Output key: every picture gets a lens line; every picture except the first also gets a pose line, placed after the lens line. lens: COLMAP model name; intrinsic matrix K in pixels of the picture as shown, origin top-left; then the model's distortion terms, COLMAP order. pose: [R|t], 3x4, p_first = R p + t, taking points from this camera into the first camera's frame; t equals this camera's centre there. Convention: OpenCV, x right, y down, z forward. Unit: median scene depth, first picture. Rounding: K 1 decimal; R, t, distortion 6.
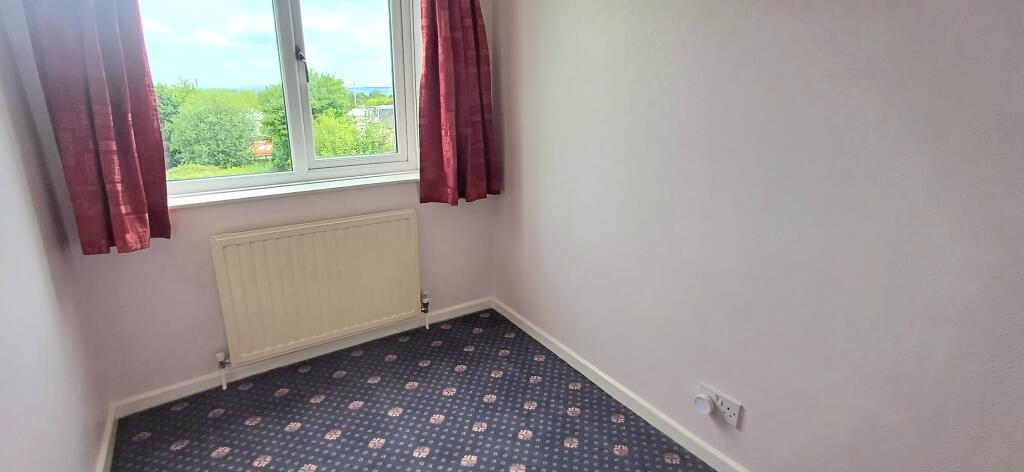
lens RADIAL K [[472.3, 0, 496.5], [0, 472.3, 233.0], [0, 0, 1]] dist [0.000115, -0.000191]
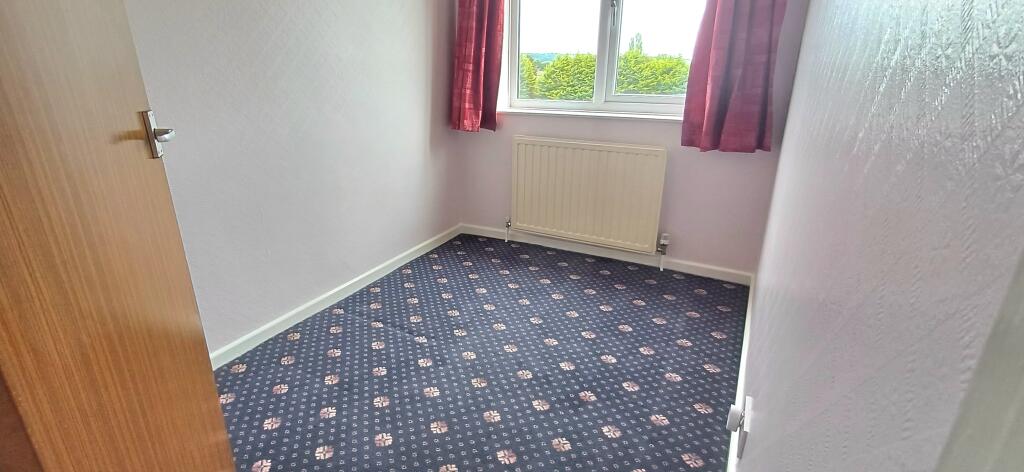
lens RADIAL K [[472.3, 0, 496.5], [0, 472.3, 233.0], [0, 0, 1]] dist [0.000115, -0.000191]
pose [[0.468651, 0.293058, -0.833356, 0.645886], [-0.258183, 0.947618, 0.188047, 0.030834], [0.844812, 0.127030, 0.519765, 0.195674]]
